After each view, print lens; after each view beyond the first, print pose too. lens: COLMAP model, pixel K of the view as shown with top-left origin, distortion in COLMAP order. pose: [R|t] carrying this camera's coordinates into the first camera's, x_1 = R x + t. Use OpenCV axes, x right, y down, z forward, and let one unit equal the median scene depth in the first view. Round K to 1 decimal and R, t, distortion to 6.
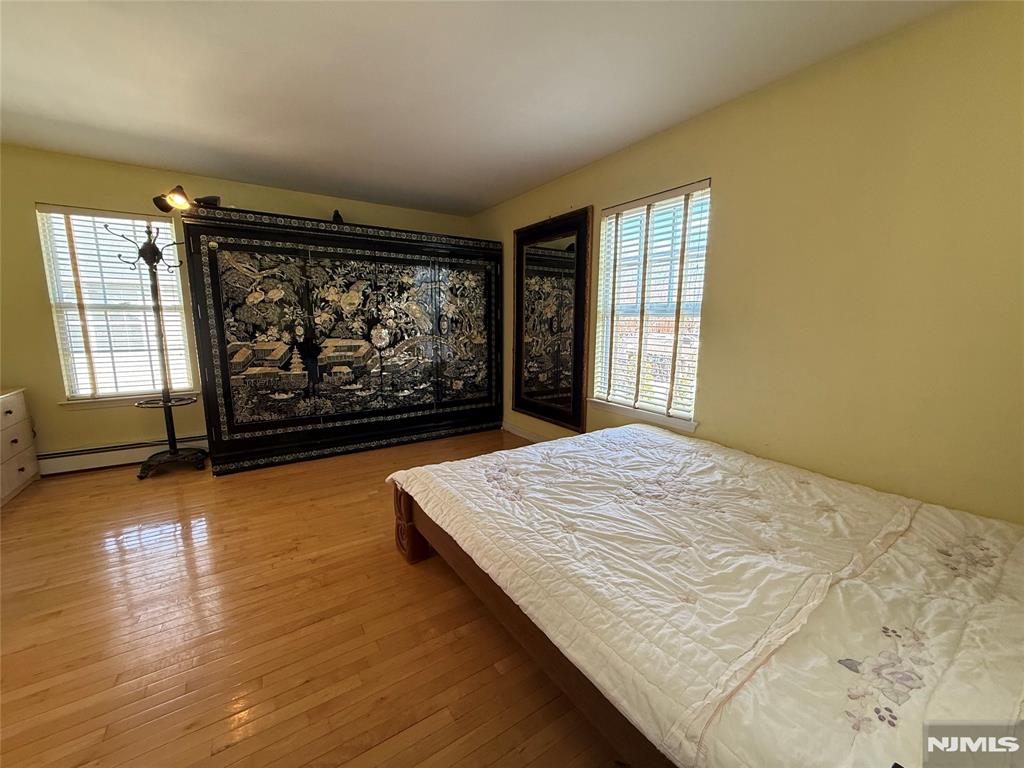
lens RADIAL K [[410.2, 0, 512.7], [0, 410.2, 383.6], [0, 0, 1]] dist [-0.001146, 0.001612]
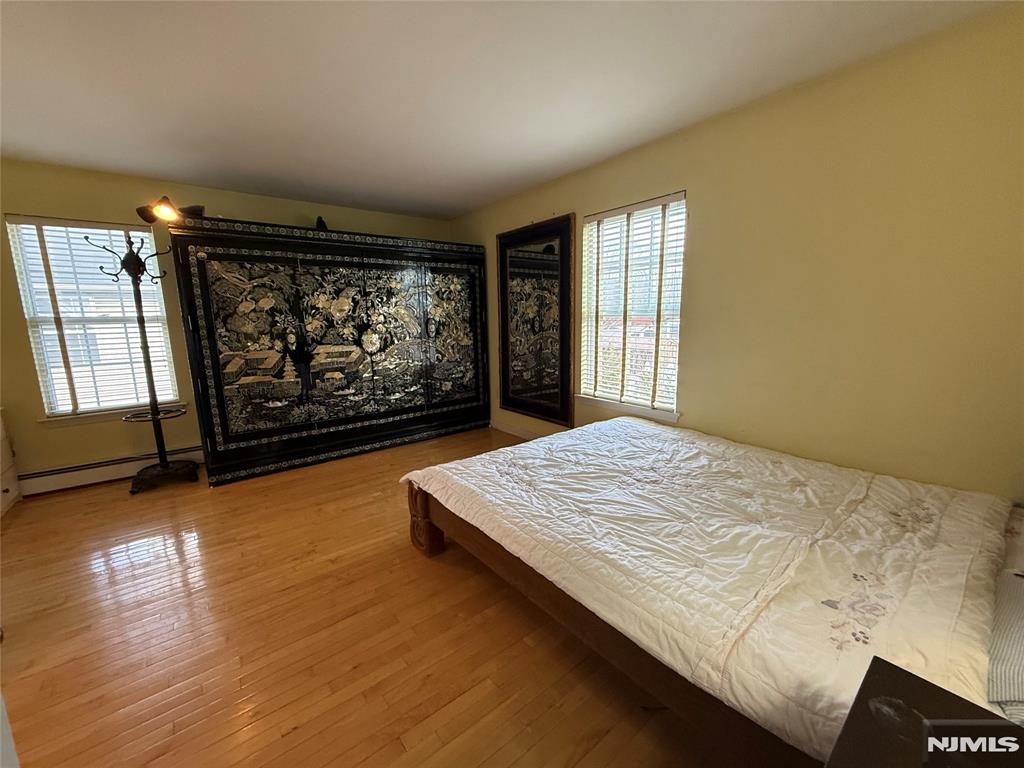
lens RADIAL K [[410.2, 0, 512.7], [0, 410.2, 383.5], [0, 0, 1]] dist [-0.001146, 0.001612]
pose [[0.996553, -0.036551, 0.074473, -0.082273], [0.035905, 0.999305, 0.010003, -0.013294], [-0.074787, -0.007295, 0.997173, -0.065748]]
